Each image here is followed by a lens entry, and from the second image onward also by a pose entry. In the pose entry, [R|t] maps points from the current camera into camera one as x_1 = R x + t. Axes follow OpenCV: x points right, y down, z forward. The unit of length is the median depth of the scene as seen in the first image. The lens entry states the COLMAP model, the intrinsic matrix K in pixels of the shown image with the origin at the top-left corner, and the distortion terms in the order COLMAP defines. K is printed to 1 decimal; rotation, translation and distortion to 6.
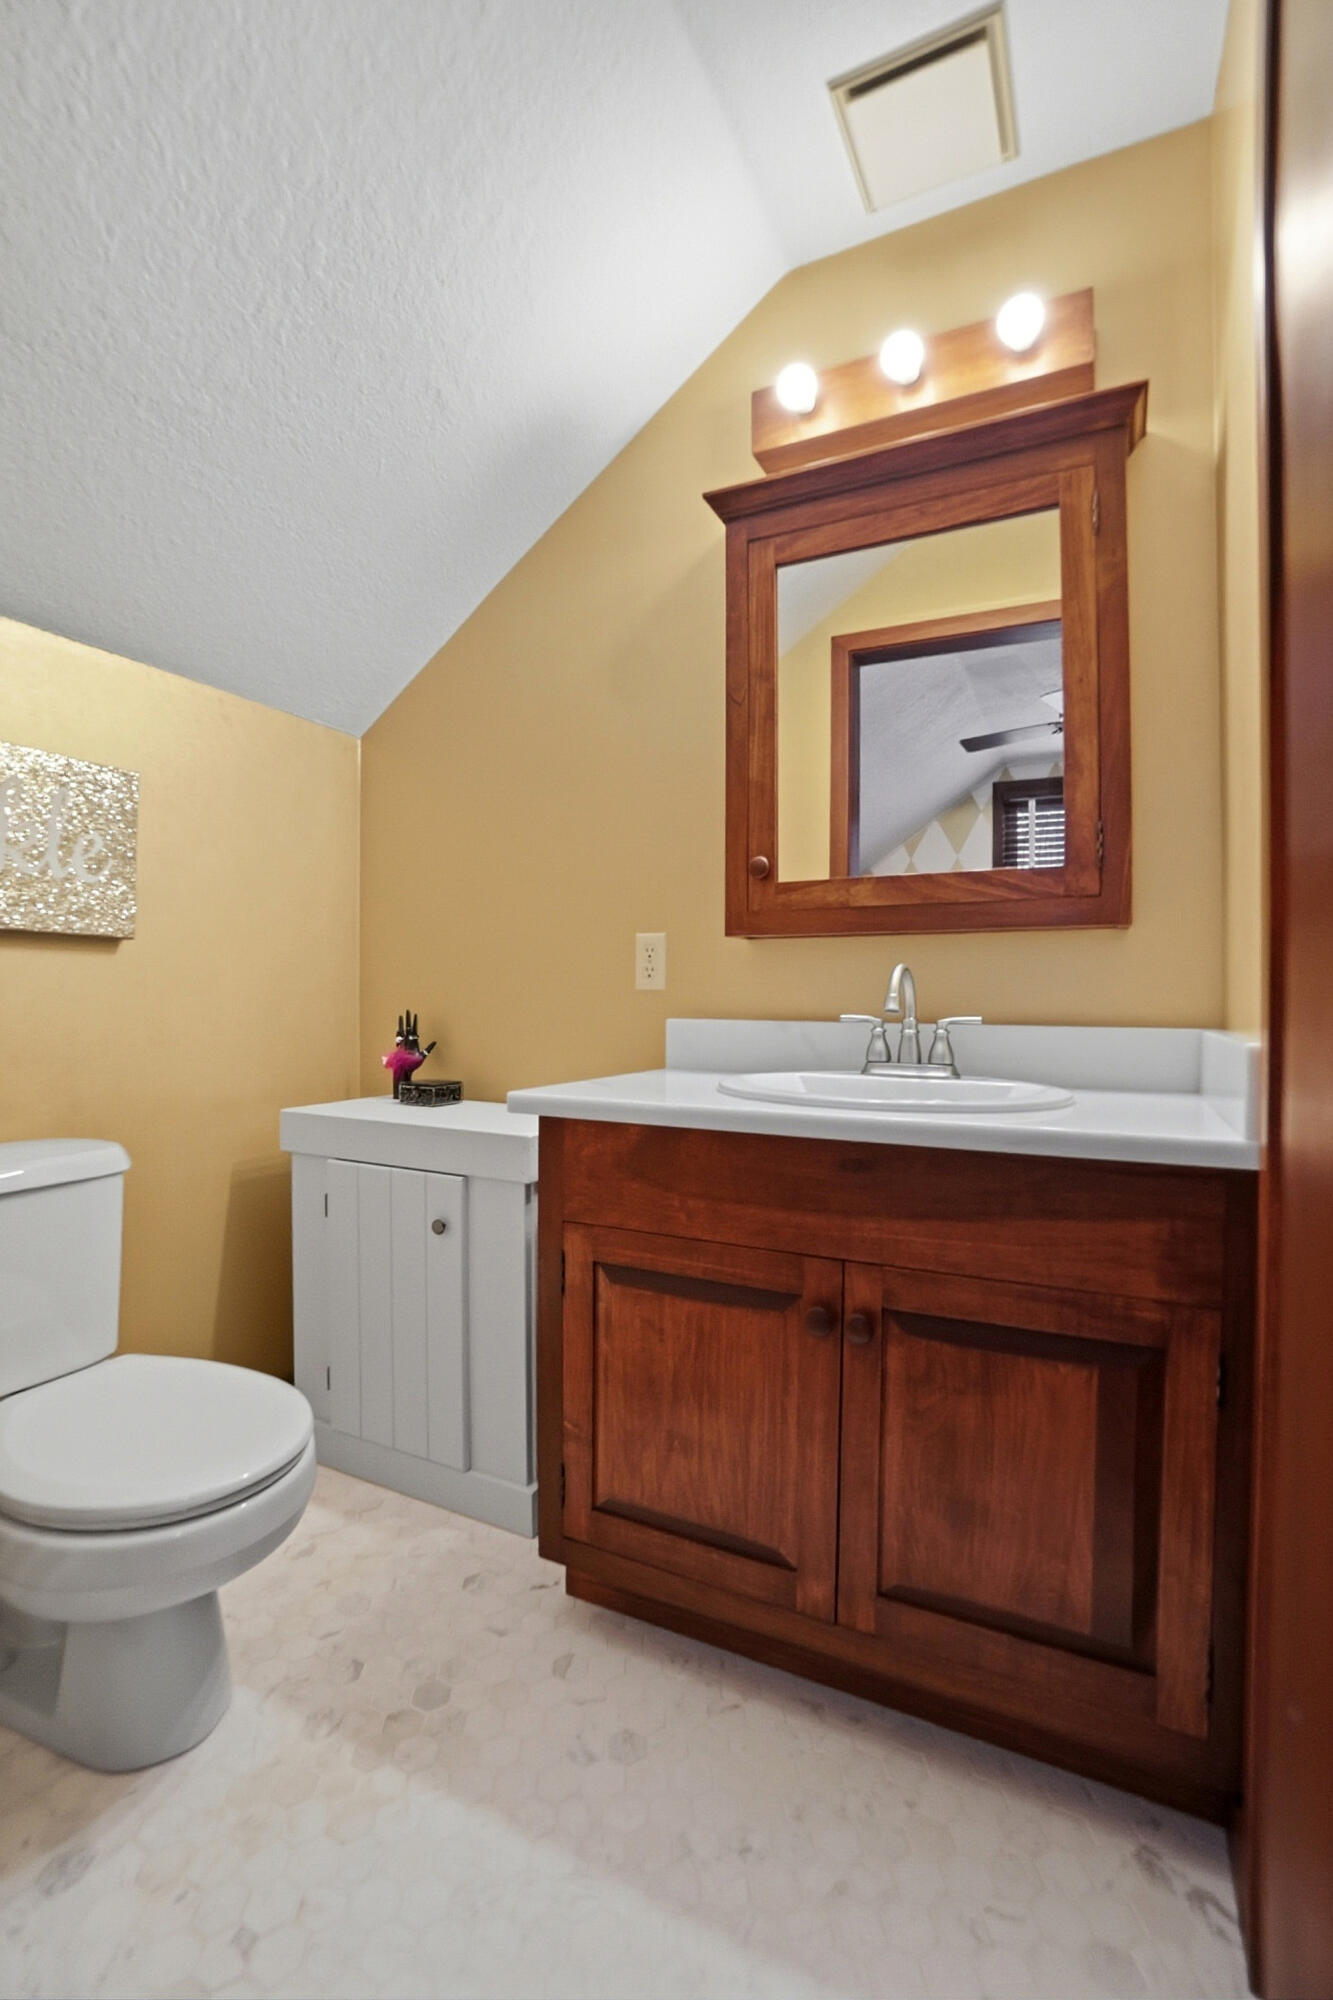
lens RADIAL K [[914.2, 0, 661.2], [0, 914.2, 988.4], [0, 0, 1]] dist [-0.047339, 0.014754]
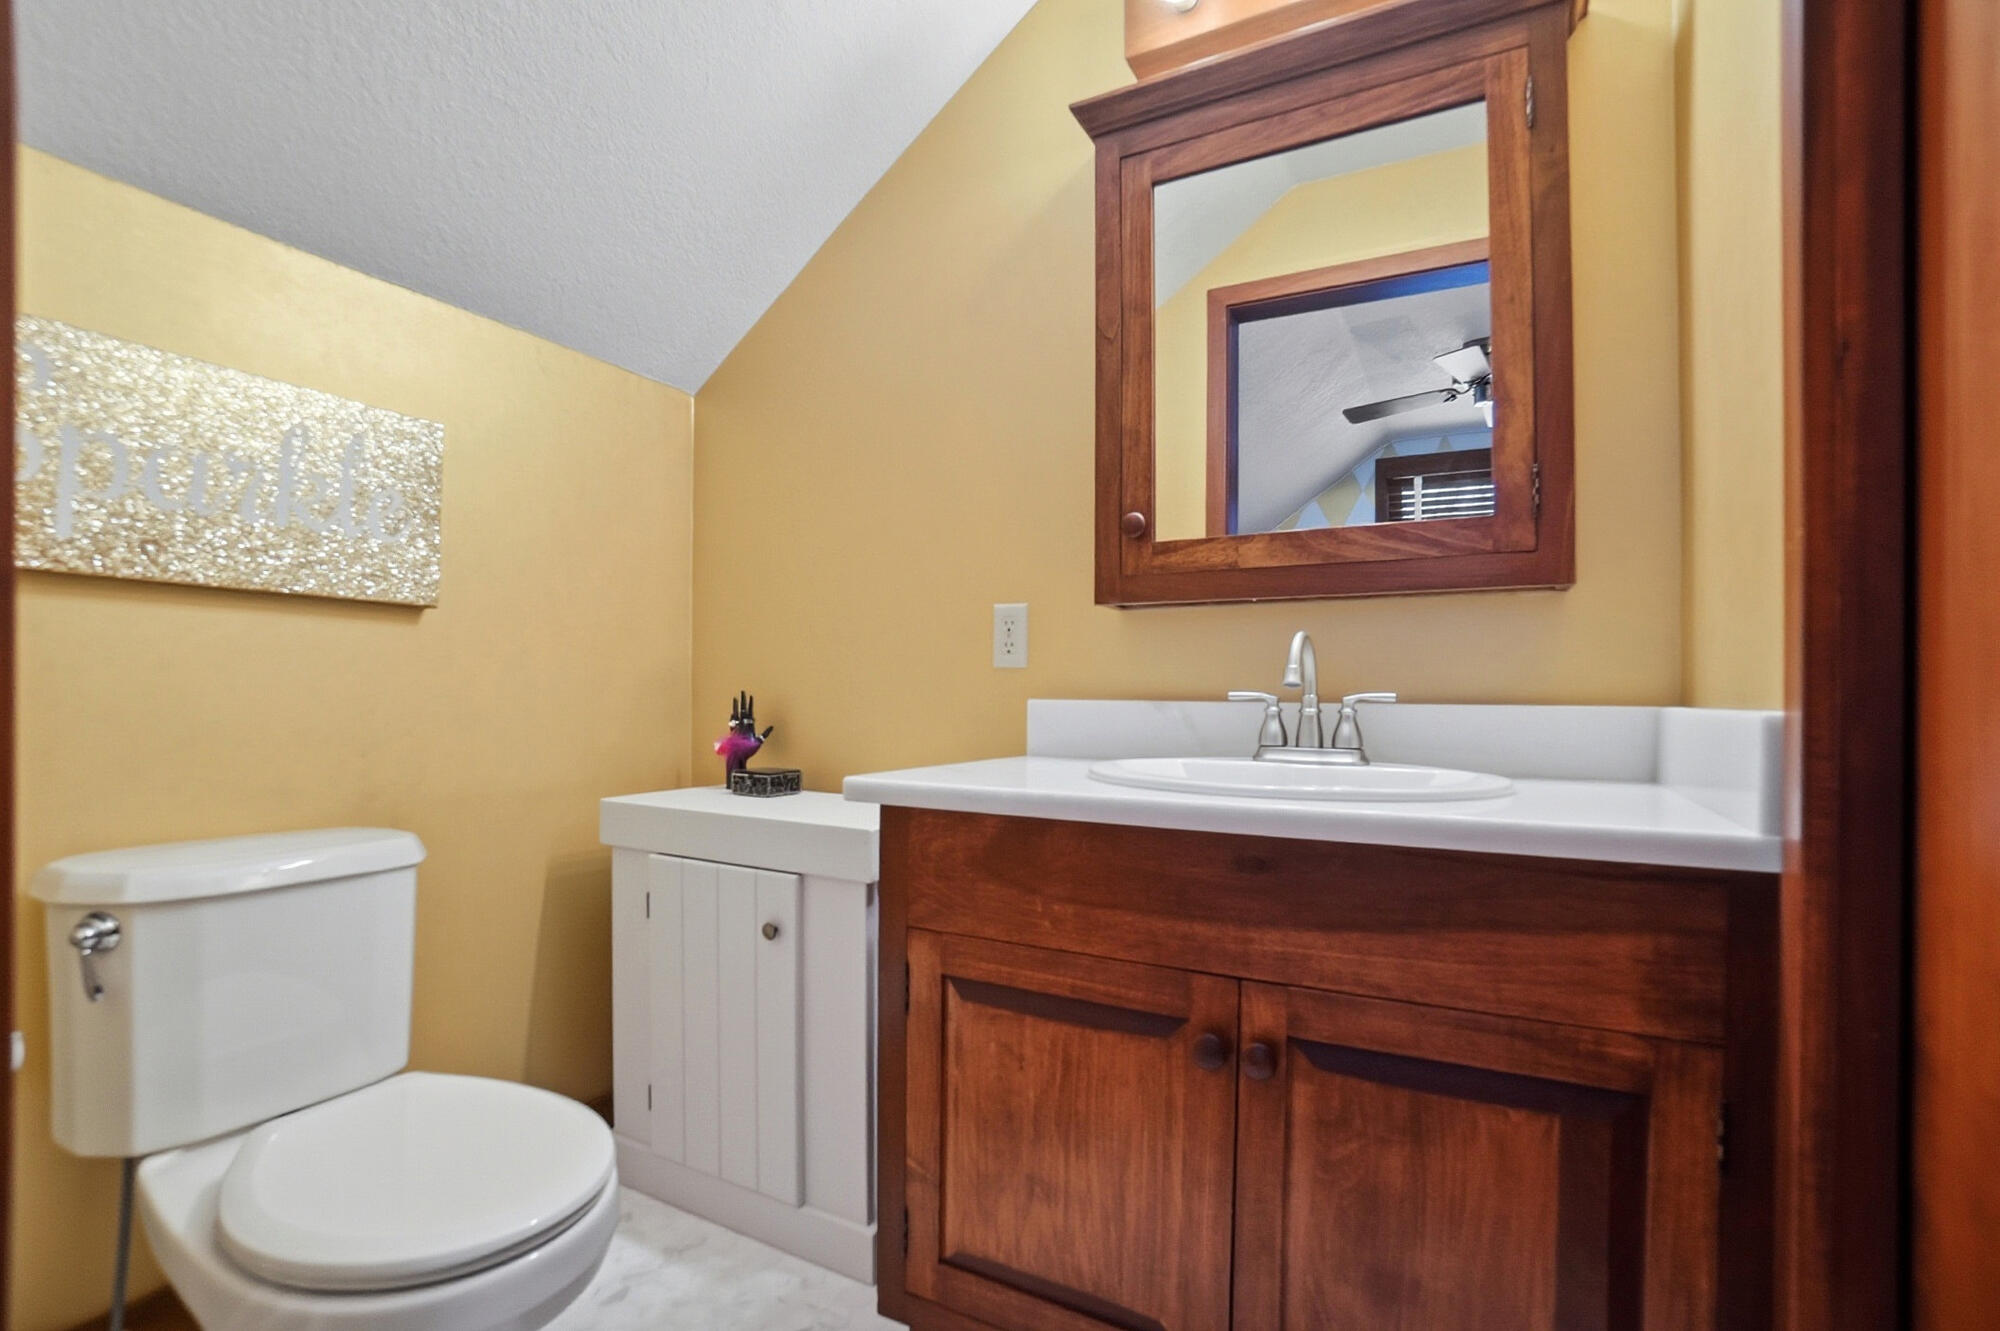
lens RADIAL K [[914.2, 0, 991.8], [0, 914.2, 684.4], [0, 0, 1]] dist [-0.047339, 0.014754]
pose [[0.999486, 0.002405, -0.031976, -0.000624], [-0.002569, 0.999984, -0.005098, 0.029065], [0.031963, 0.005177, 0.999476, 0.134640]]
